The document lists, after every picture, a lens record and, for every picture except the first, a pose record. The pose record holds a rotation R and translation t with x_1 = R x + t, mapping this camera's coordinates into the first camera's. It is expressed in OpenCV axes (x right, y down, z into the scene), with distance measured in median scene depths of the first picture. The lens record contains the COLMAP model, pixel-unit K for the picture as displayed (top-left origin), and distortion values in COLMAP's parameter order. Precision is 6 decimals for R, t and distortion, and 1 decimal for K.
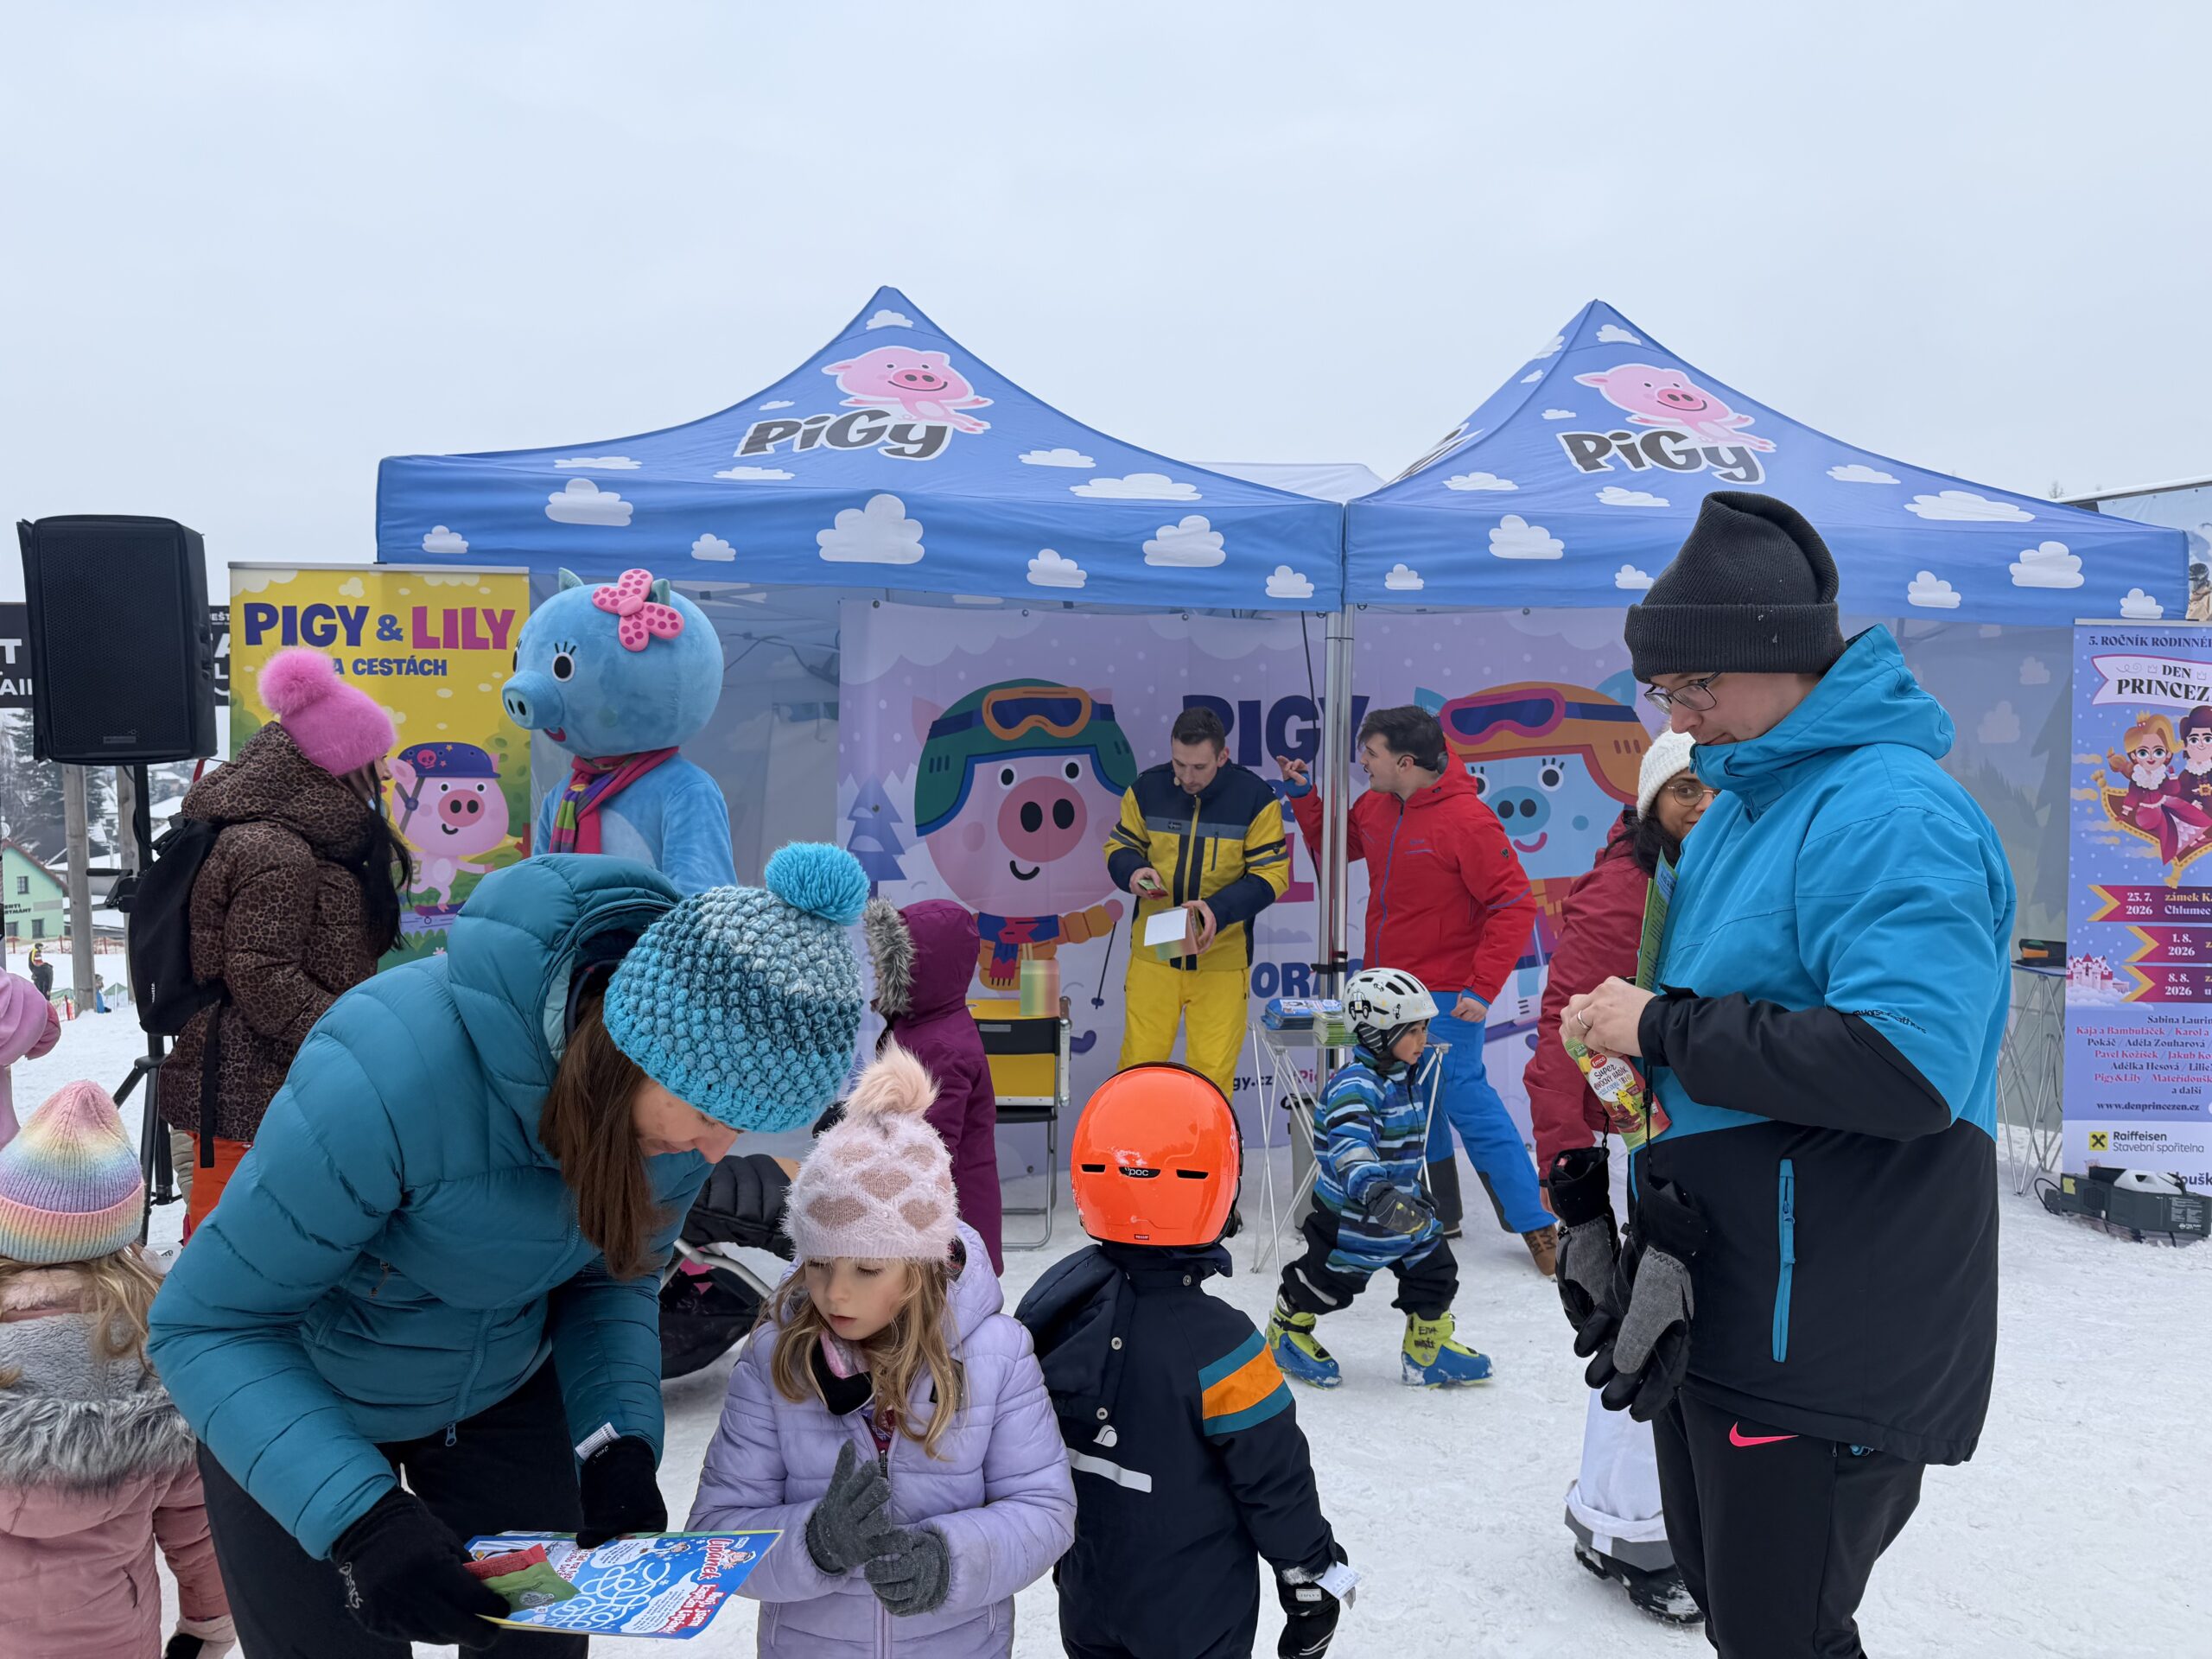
lens RADIAL K [[1502.2, 0, 1101.2], [0, 1502.2, 838.8], [0, 0, 1]] dist [0.142880, -0.235884]
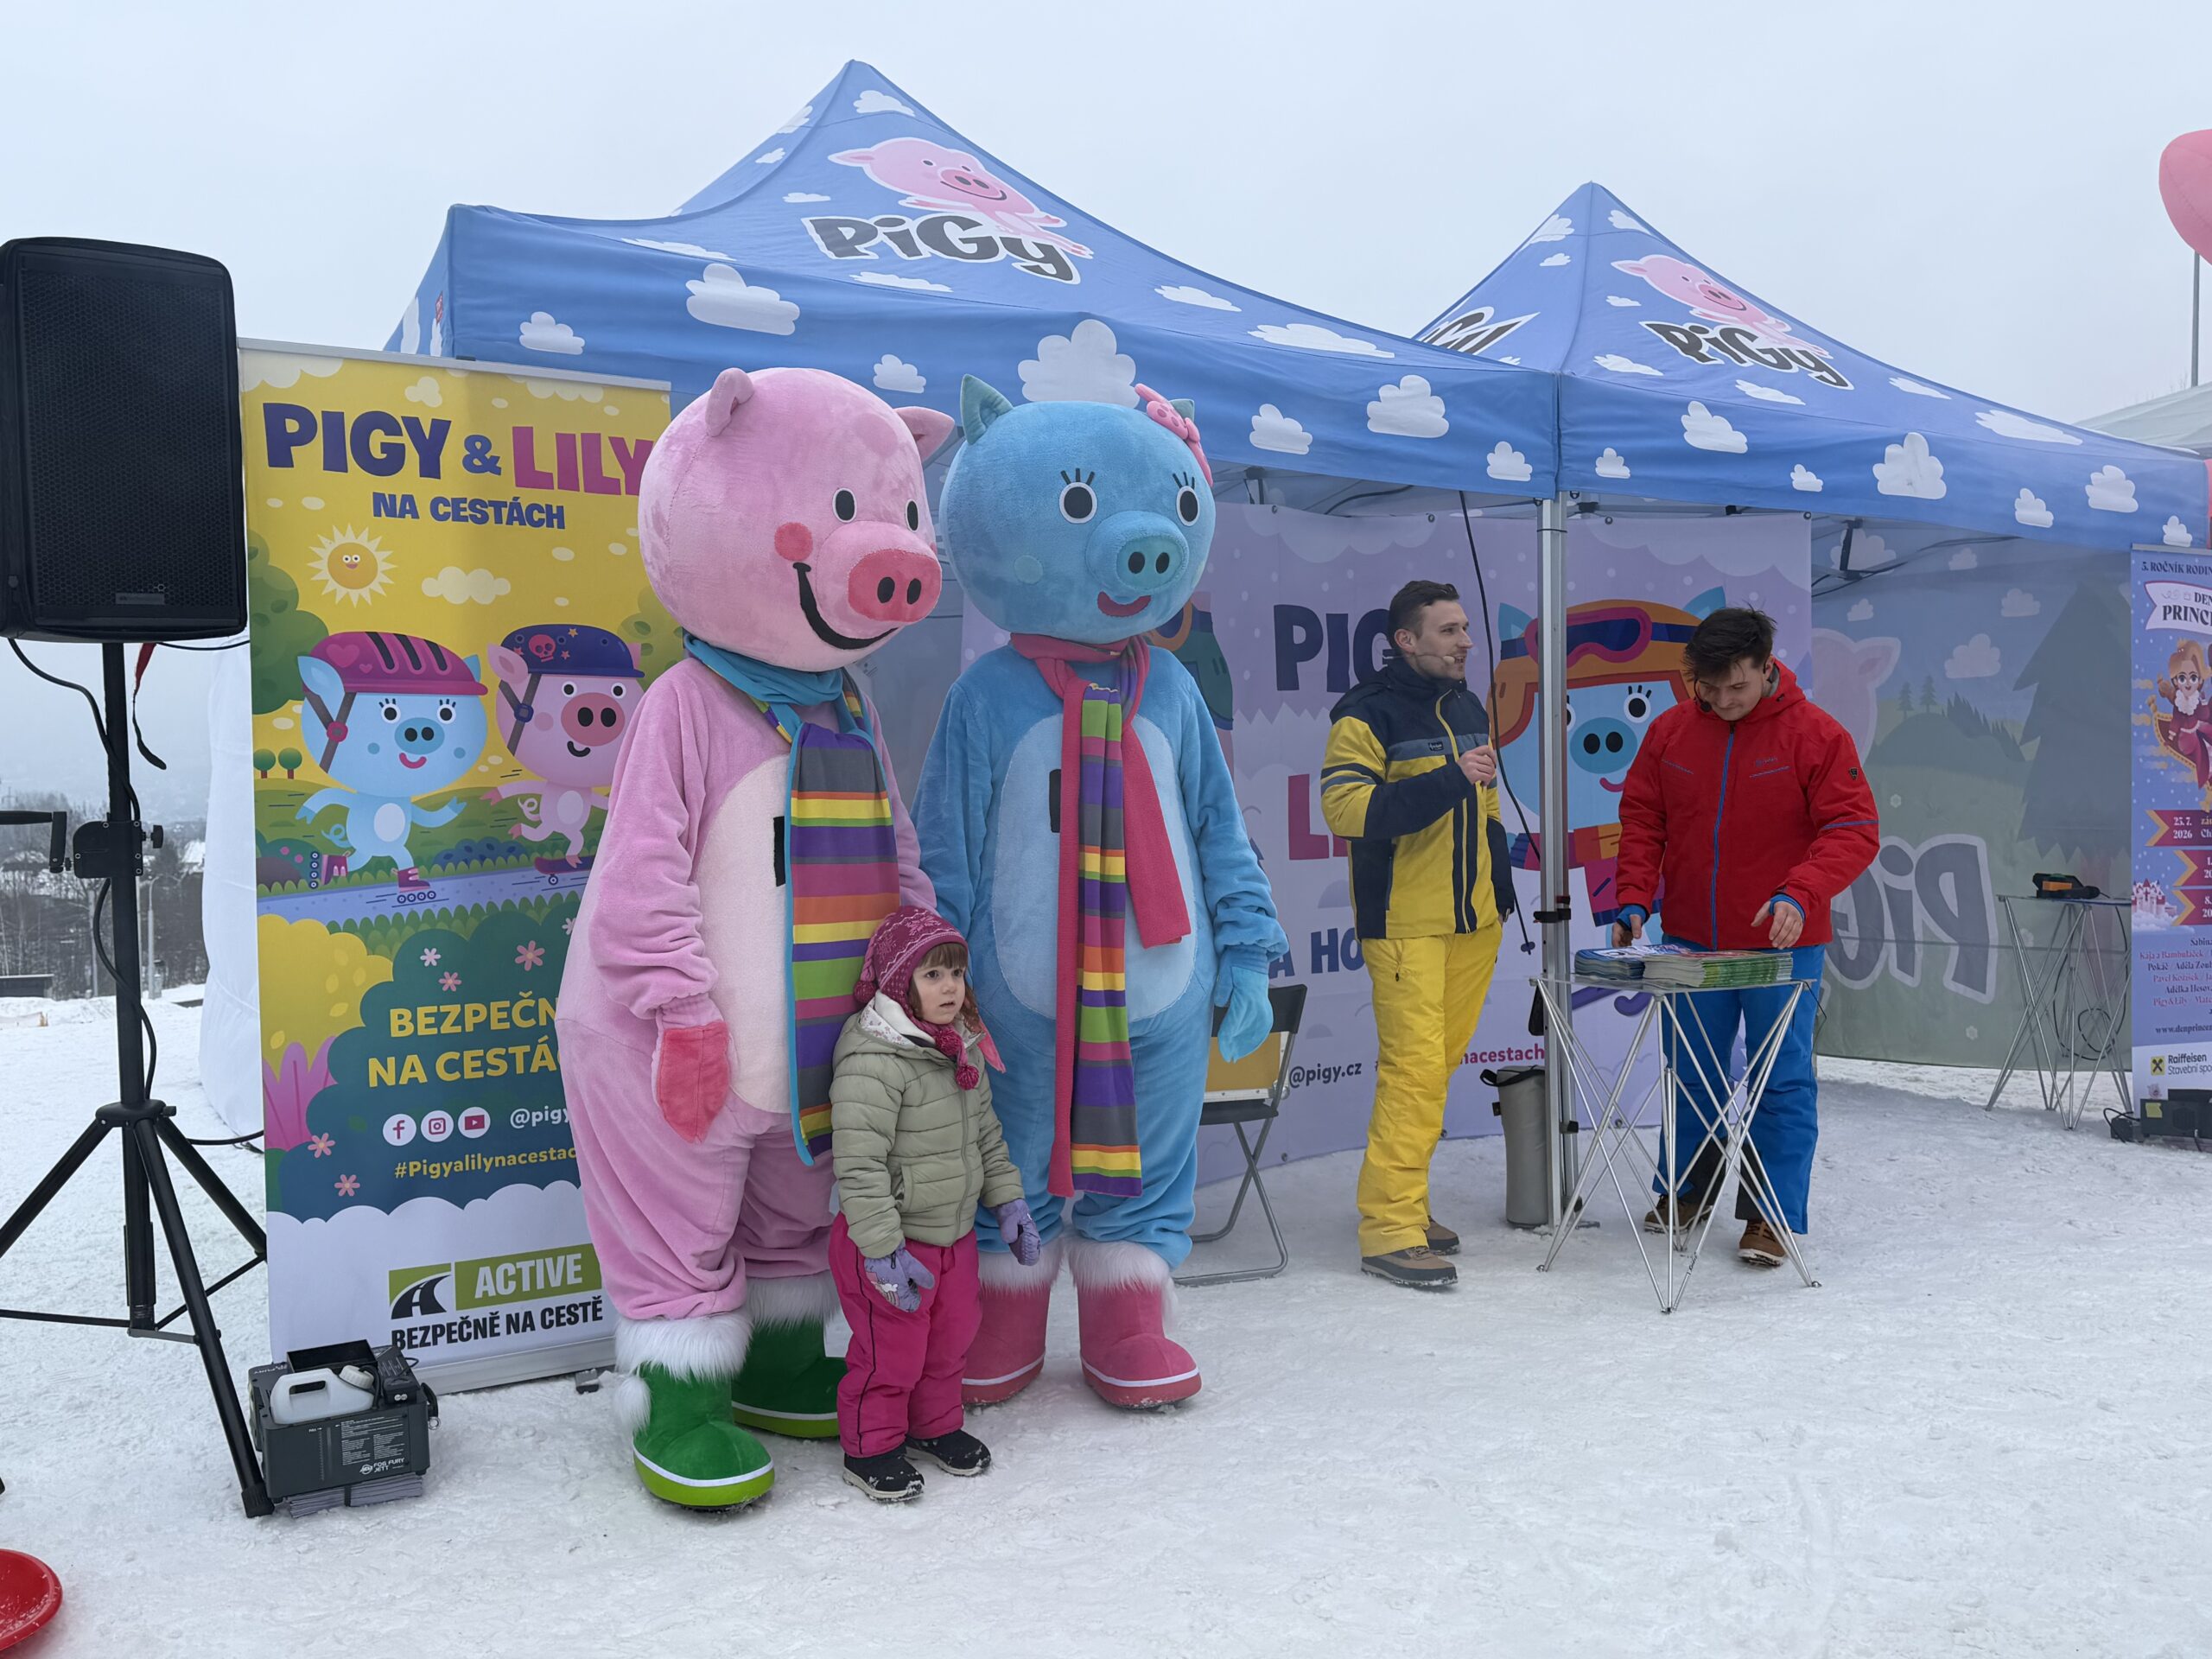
lens RADIAL K [[1884.7, 0, 1082.1], [0, 1884.7, 861.1], [0, 0, 1]] dist [0.152764, -0.264792]
pose [[0.926071, -0.024458, 0.376555, -0.528515], [0.024917, 0.999683, 0.003653, 0.046428], [-0.376525, 0.005999, 0.926387, 0.103633]]
